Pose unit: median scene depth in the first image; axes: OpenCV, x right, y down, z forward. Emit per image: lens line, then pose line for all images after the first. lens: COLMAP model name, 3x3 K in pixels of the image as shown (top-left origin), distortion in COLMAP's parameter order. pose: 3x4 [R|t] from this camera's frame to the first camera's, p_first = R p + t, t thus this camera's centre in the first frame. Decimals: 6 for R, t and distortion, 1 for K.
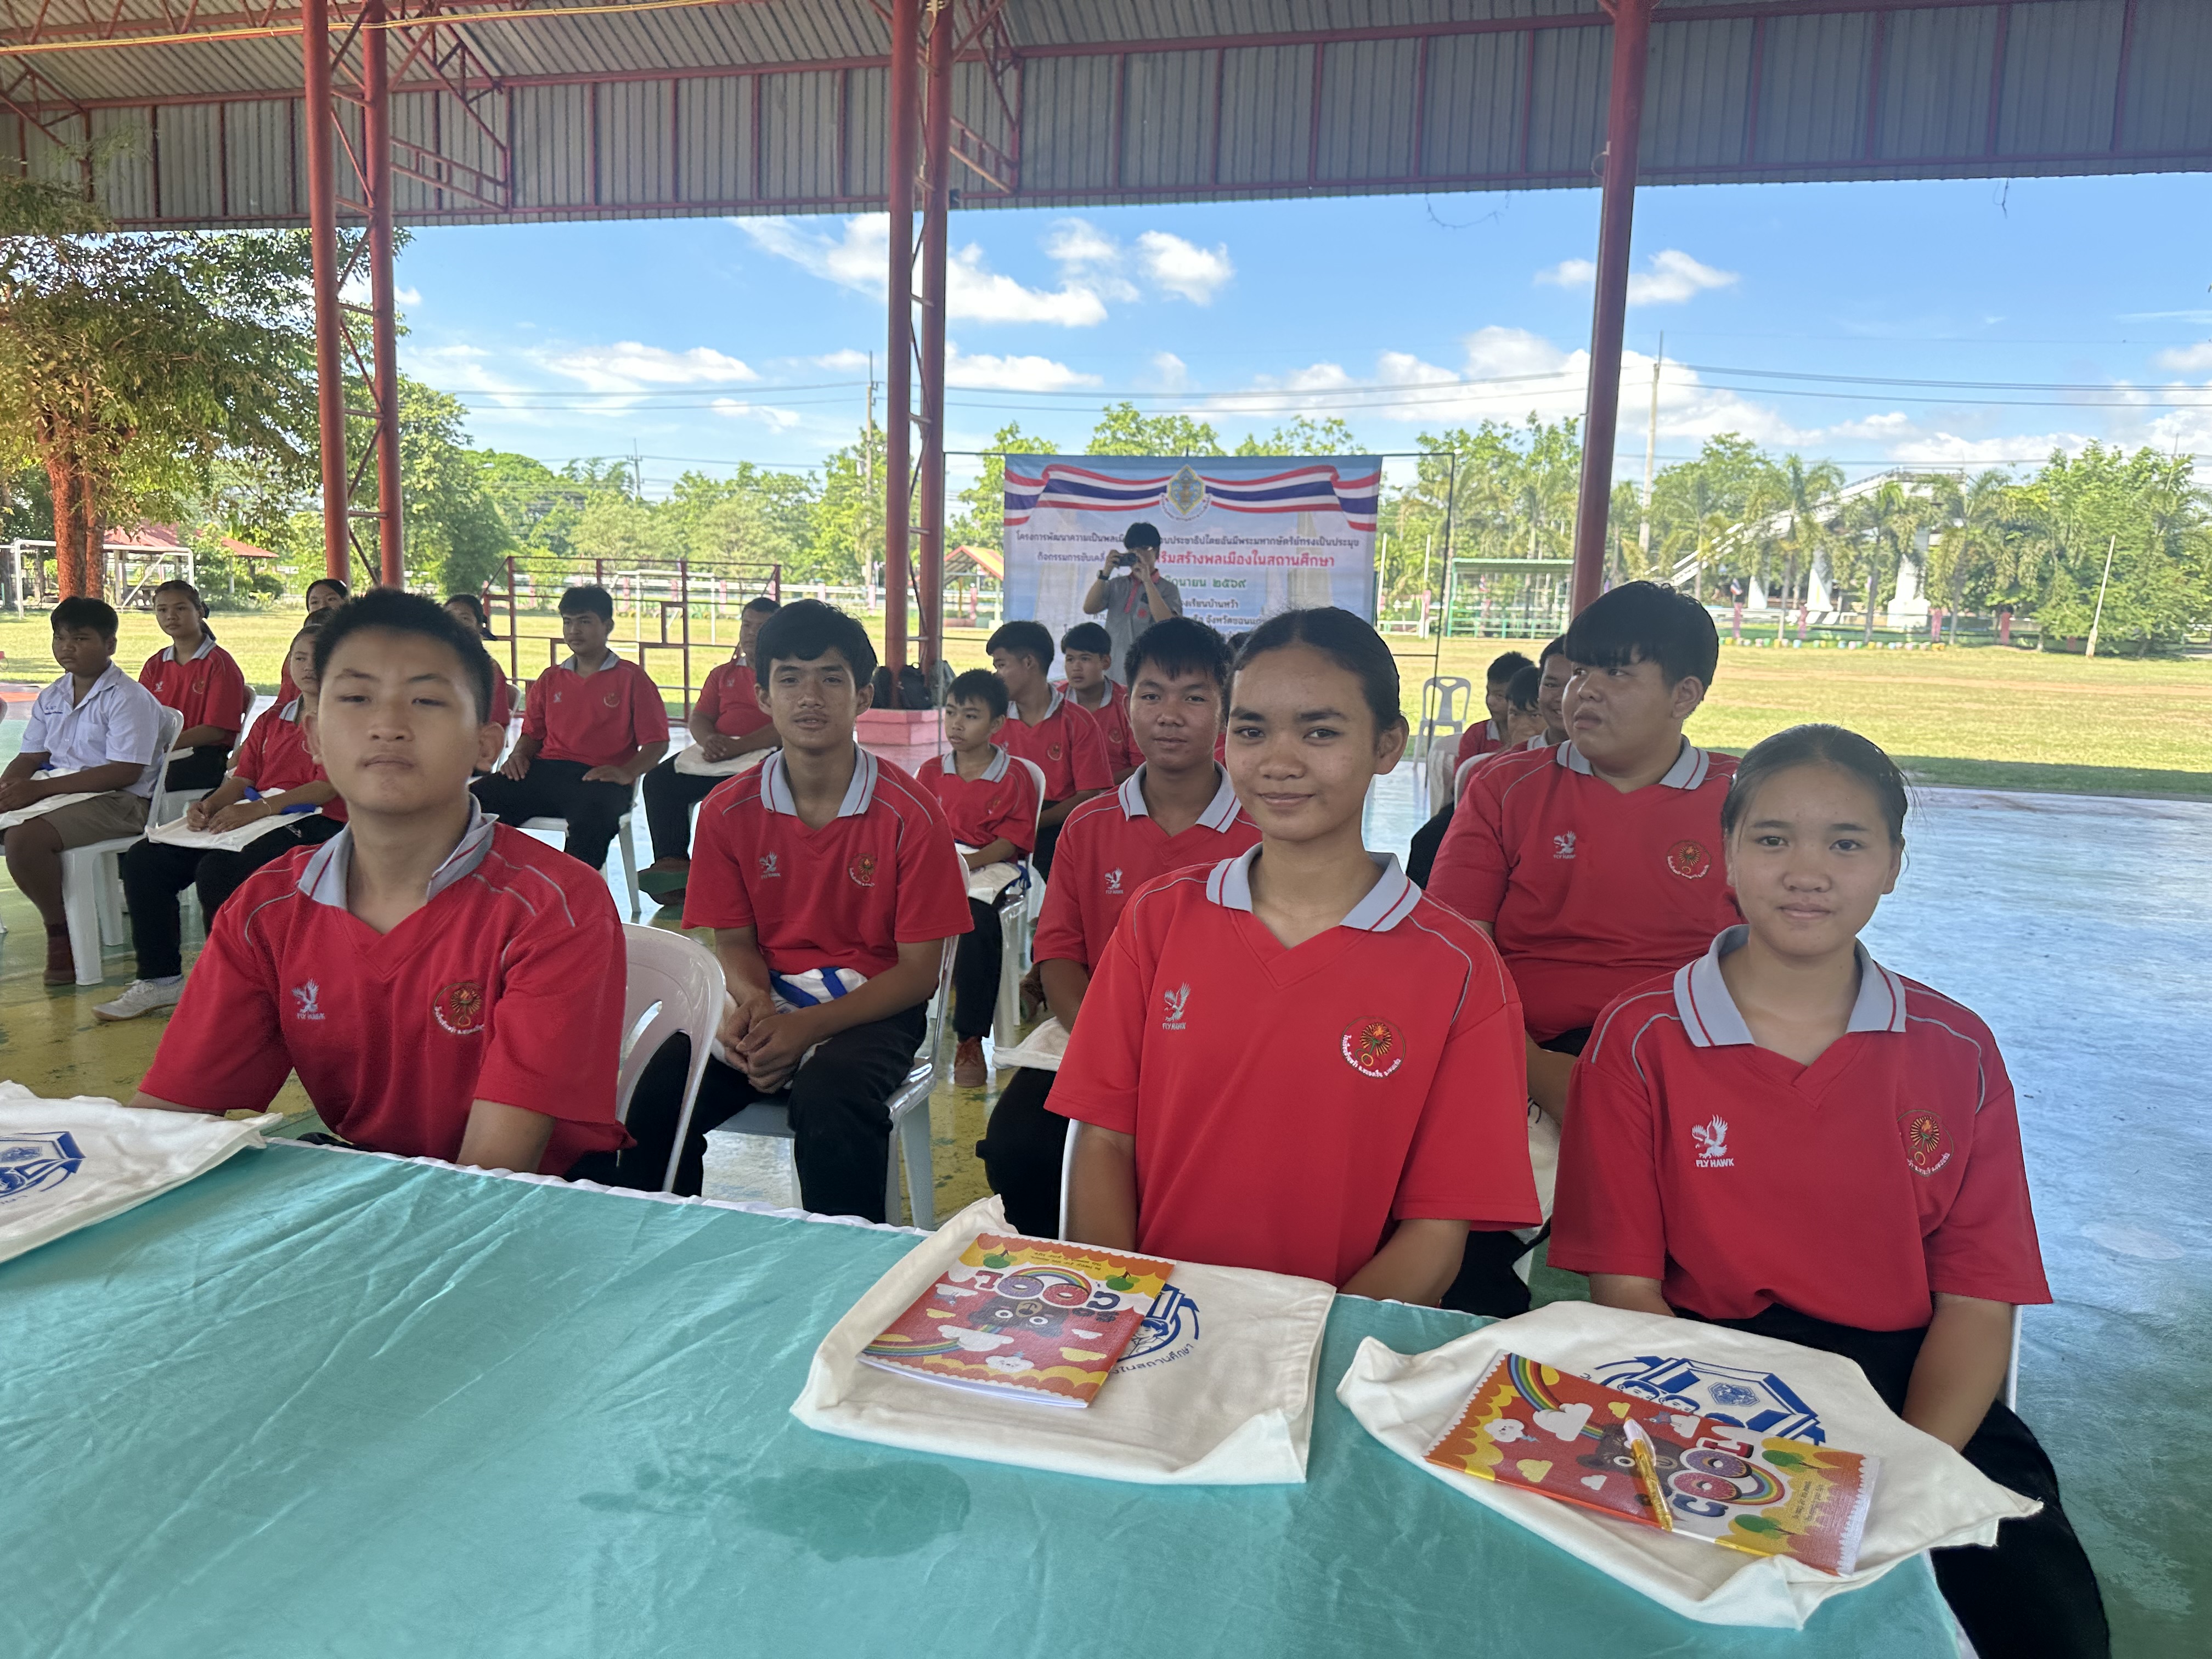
lens RADIAL K [[1633.0, 0, 1118.2], [0, 1633.0, 855.4], [0, 0, 1]] dist [0.011807, -0.007689]
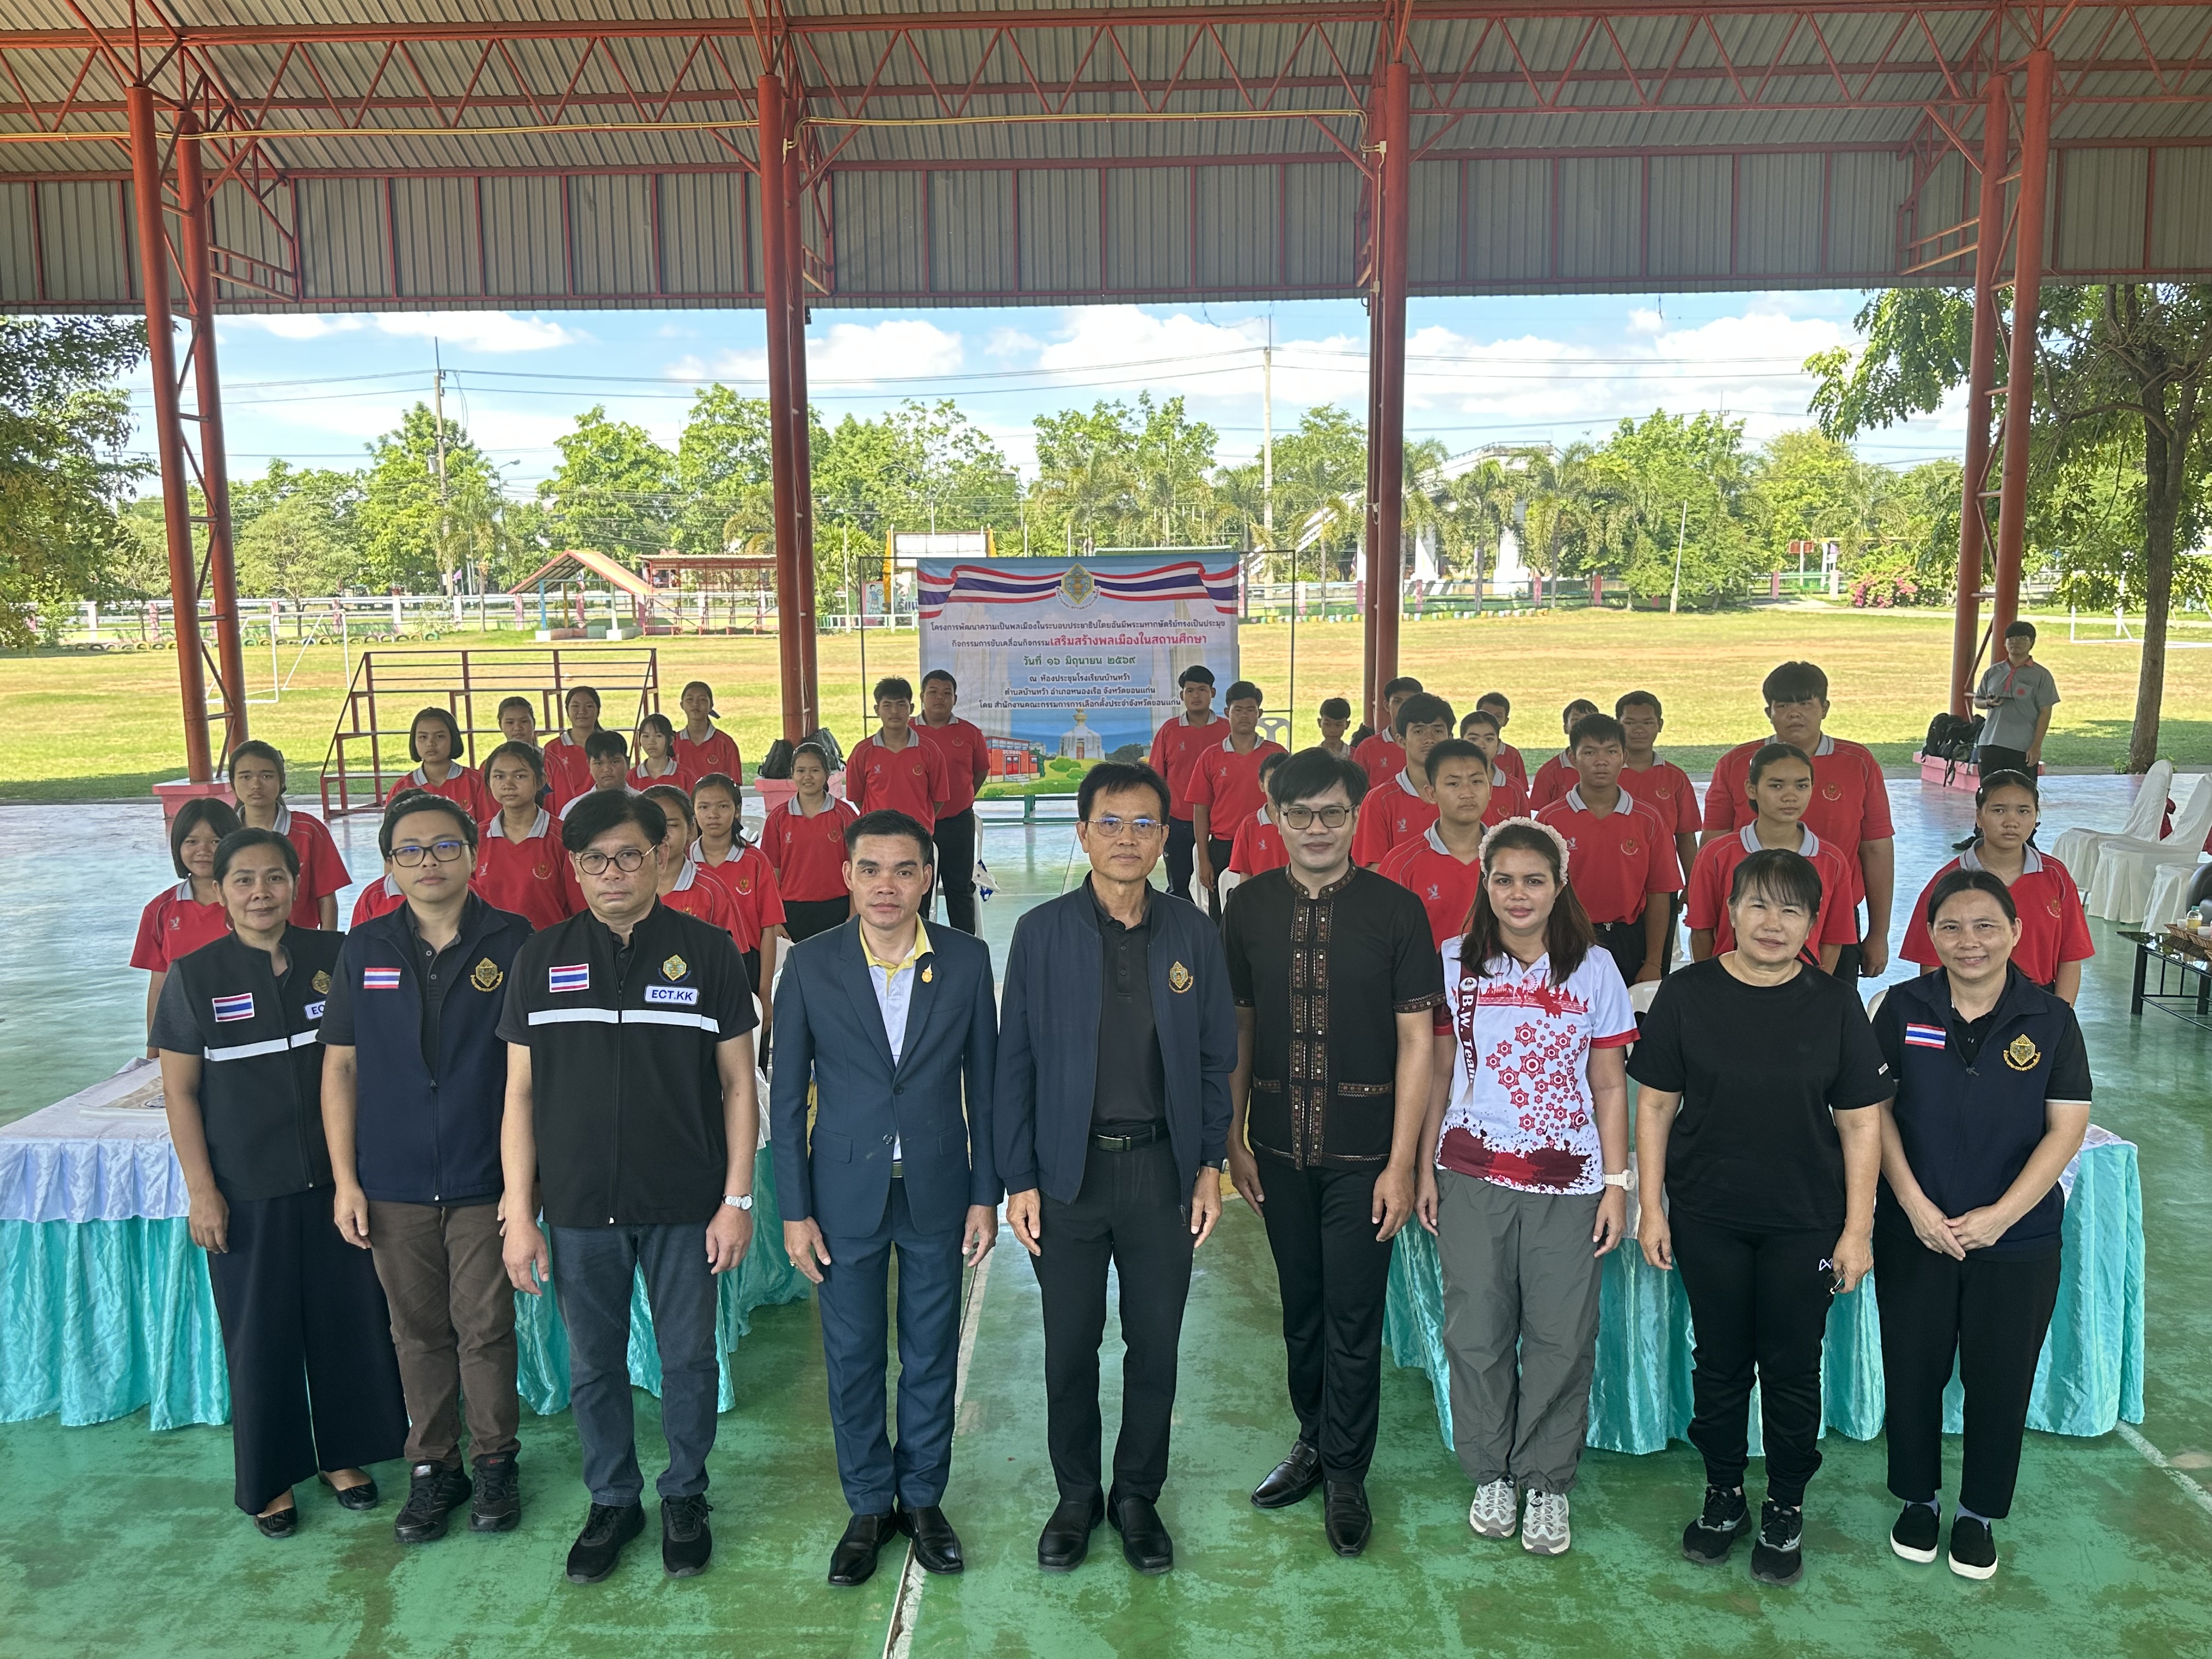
lens RADIAL K [[1778.2, 0, 1099.8], [0, 1778.2, 841.8], [0, 0, 1]] dist [0.072395, -0.071194]
pose [[0.969977, -0.081472, 0.229142, -0.173543], [0.082767, 0.996561, 0.003970, -0.026671], [-0.228678, 0.015115, 0.973385, -0.178386]]
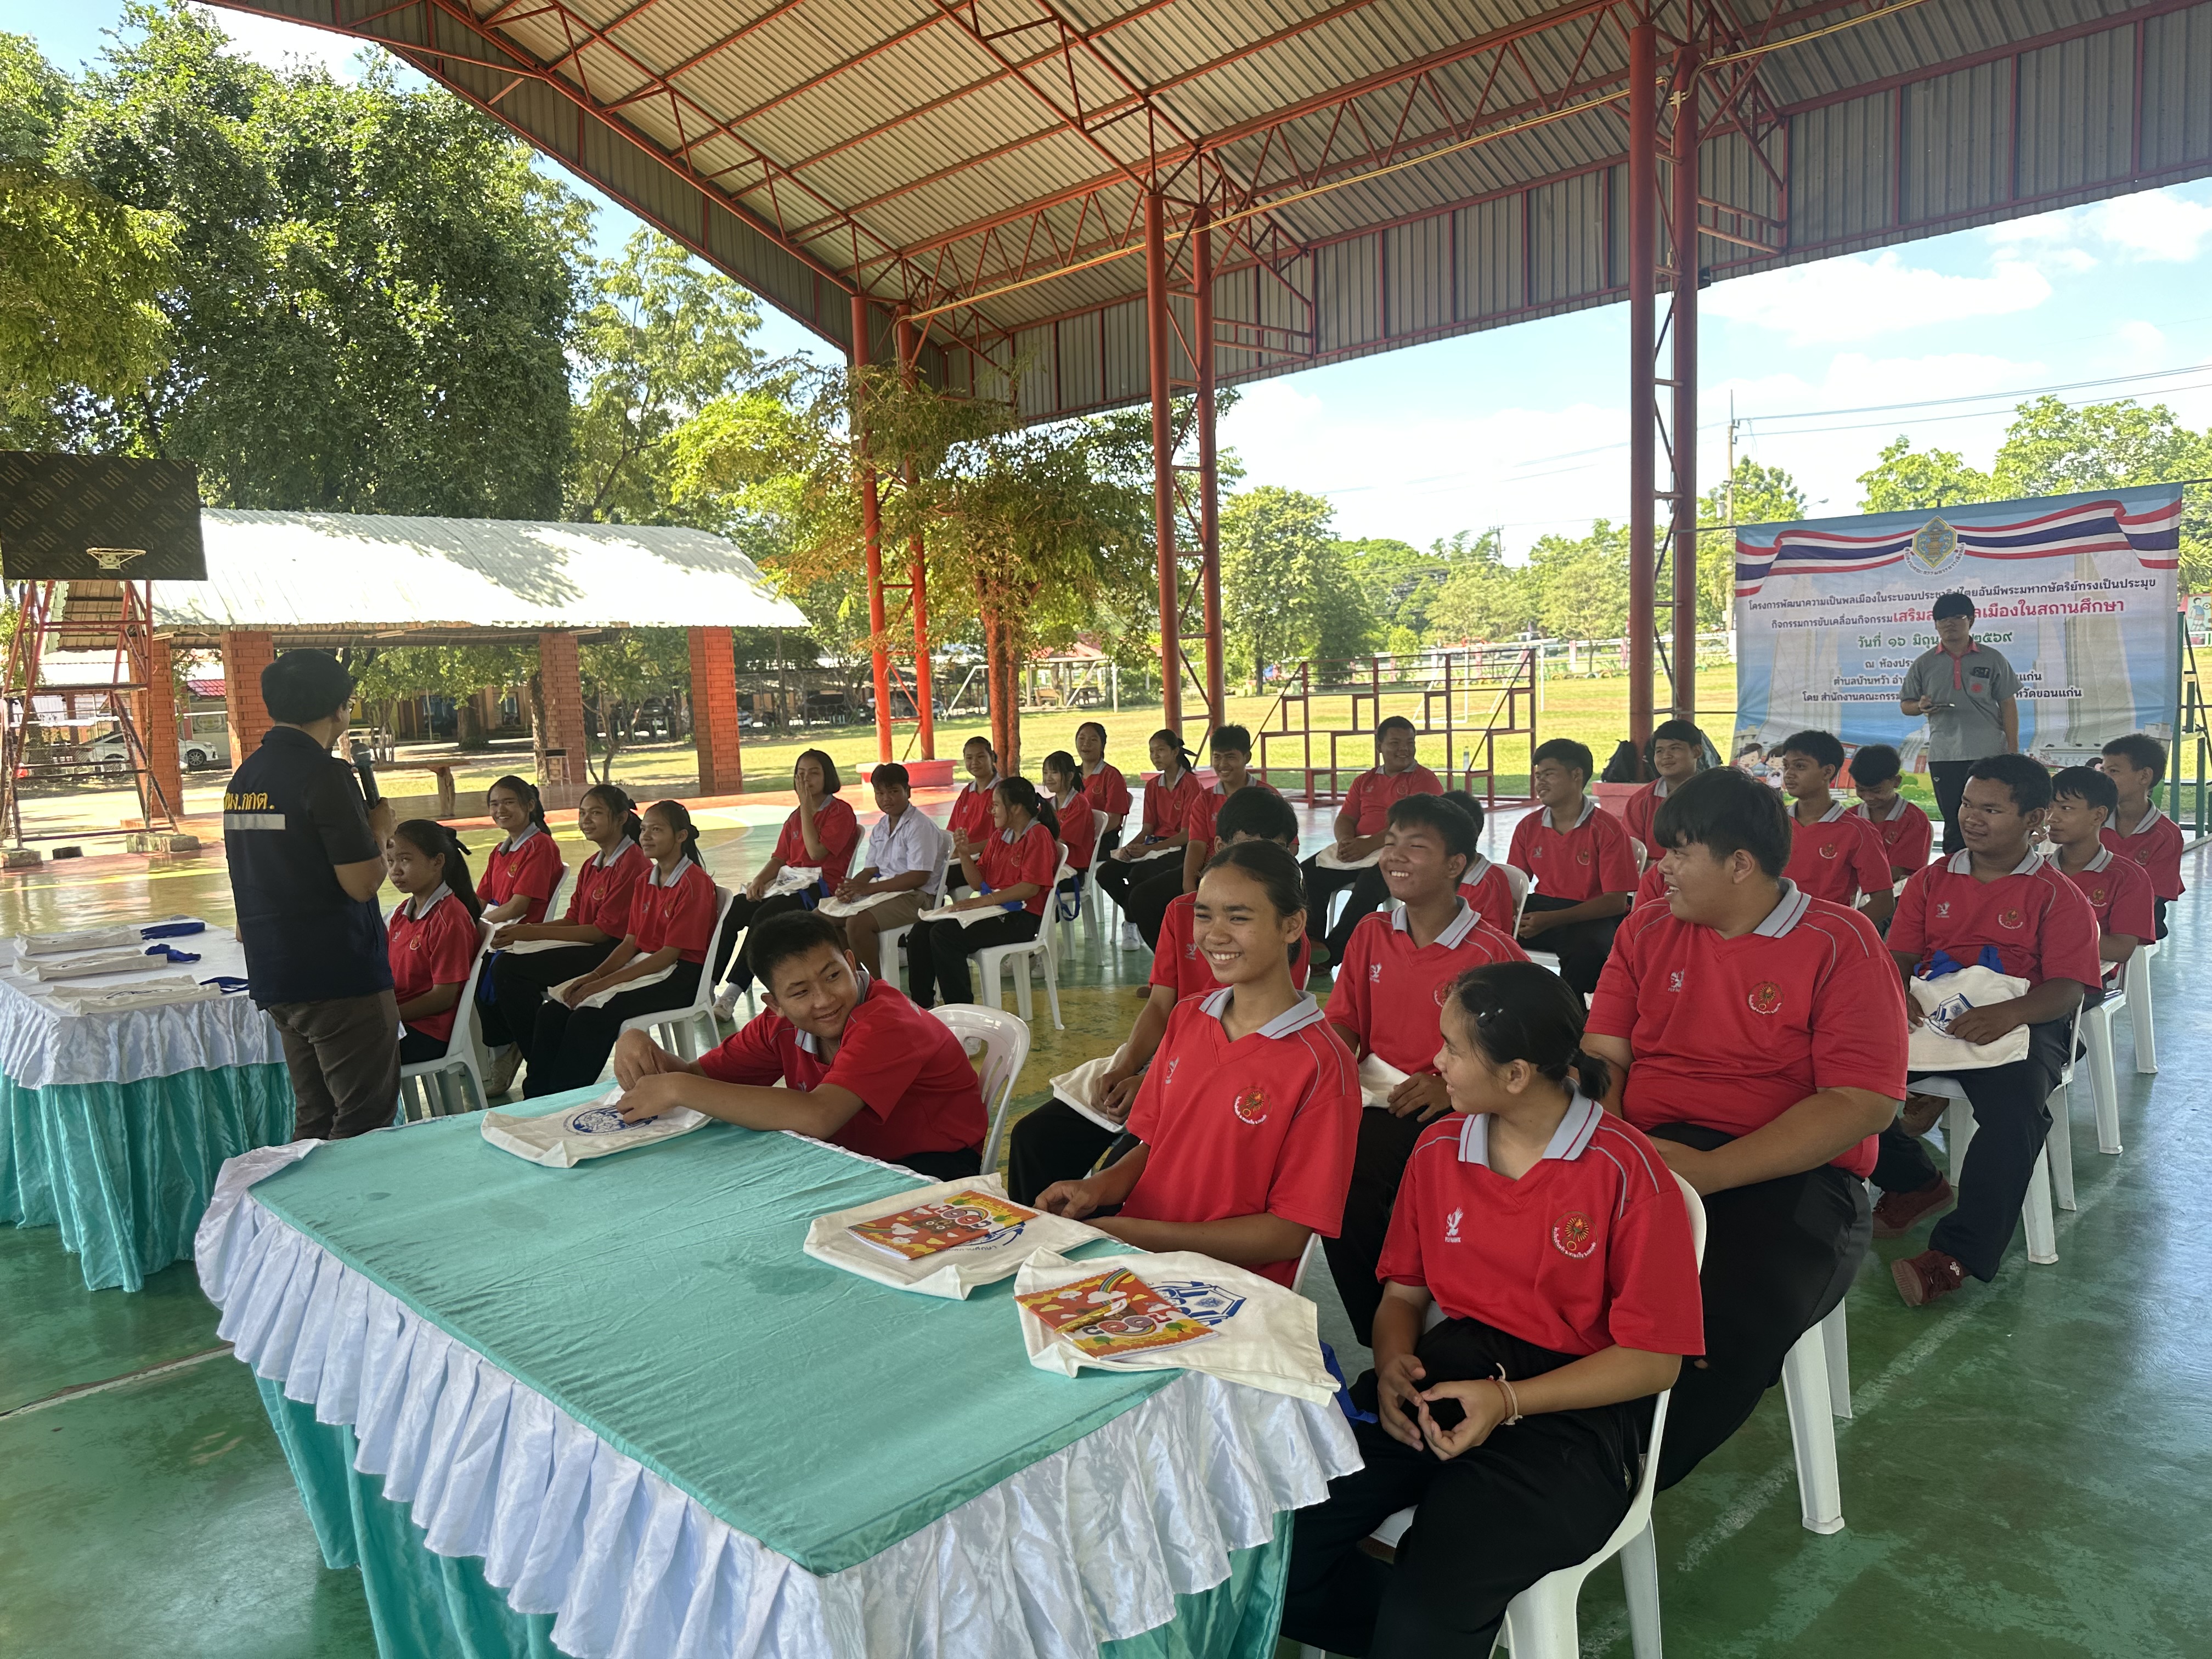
lens RADIAL K [[1621.1, 0, 1048.3], [0, 1621.1, 835.3], [0, 0, 1]] dist [-0.001924, -0.007430]
pose [[0.844003, -0.019019, -0.536001, 0.068683], [-0.006823, 0.998909, -0.046190, -0.005868], [0.536295, 0.042642, 0.842953, -0.036043]]
